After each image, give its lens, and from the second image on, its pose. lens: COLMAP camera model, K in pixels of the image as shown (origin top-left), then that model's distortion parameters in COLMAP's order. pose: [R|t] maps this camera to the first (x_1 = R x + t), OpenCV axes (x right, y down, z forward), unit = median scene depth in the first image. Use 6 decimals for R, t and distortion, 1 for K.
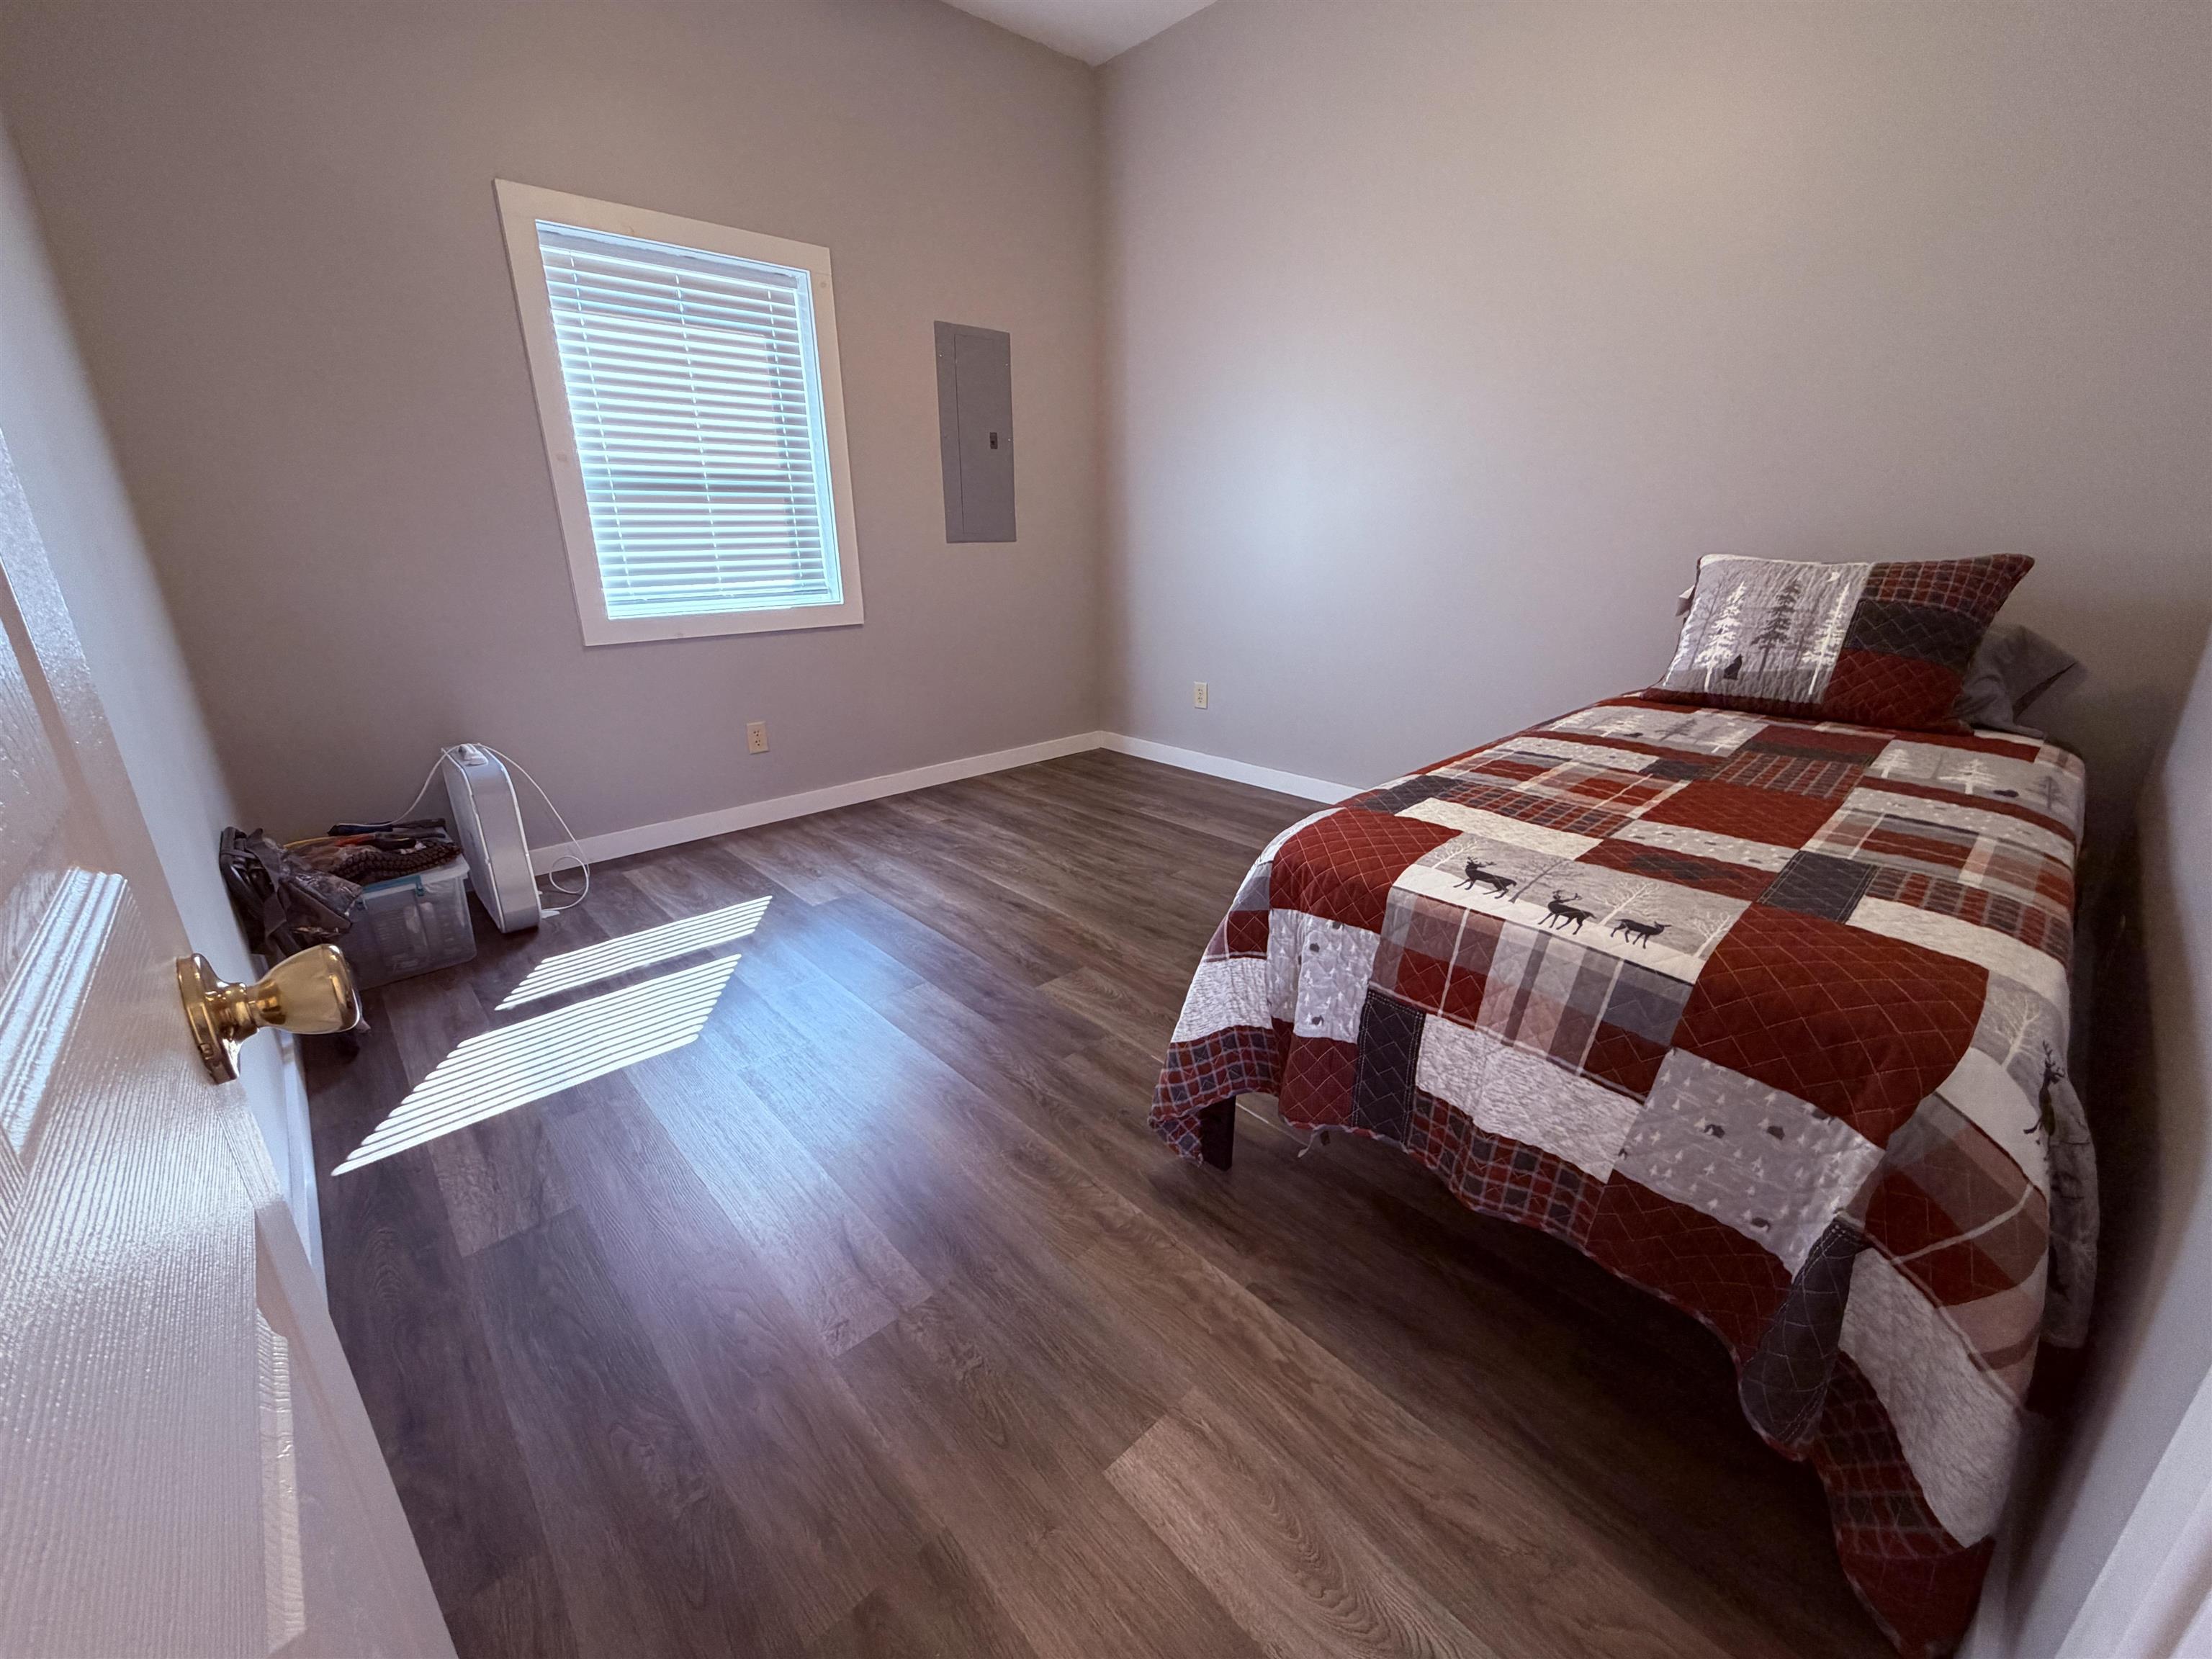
lens RADIAL K [[880.0, 0, 1087.2], [0, 880.0, 837.7], [0, 0, 1]] dist [-0.002227, 0.000352]
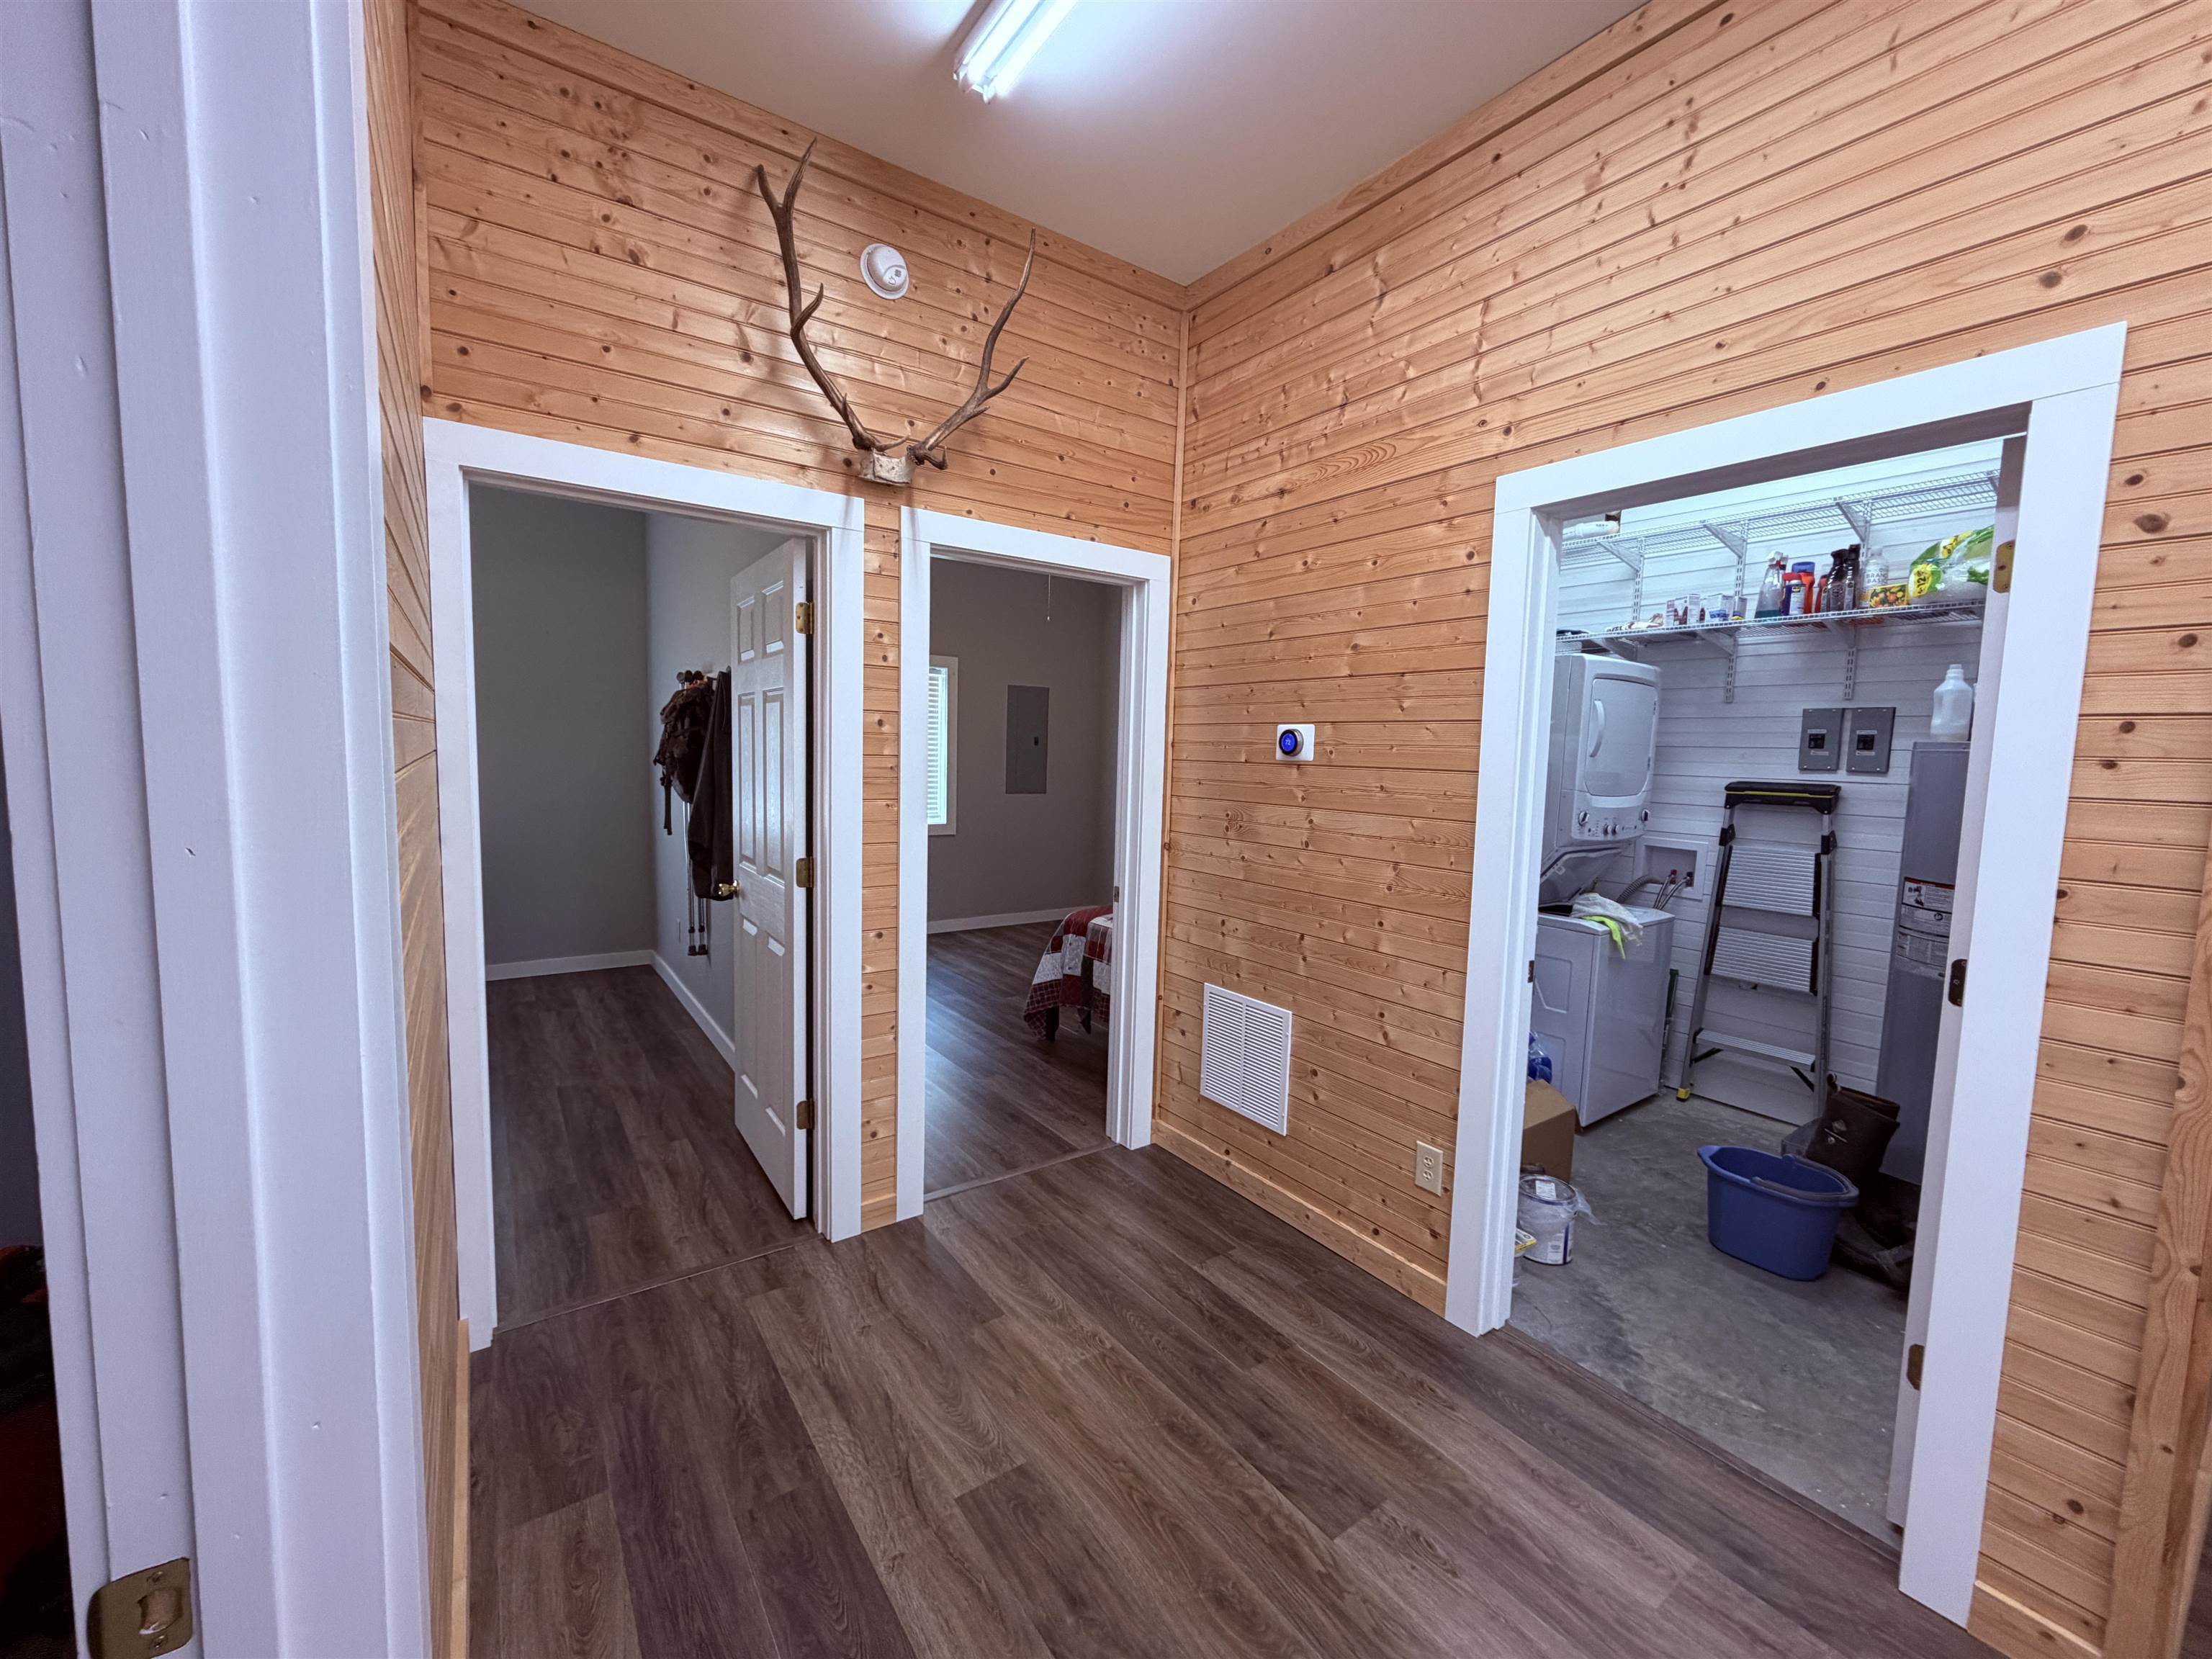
lens RADIAL K [[880.0, 0, 1106.3], [0, 880.0, 830.2], [0, 0, 1]] dist [-0.002227, 0.000352]
pose [[0.994057, 0.028186, -0.105147, 0.348447], [-0.053589, 0.967458, -0.247293, 0.247480], [0.094756, 0.251458, 0.963219, -1.024385]]
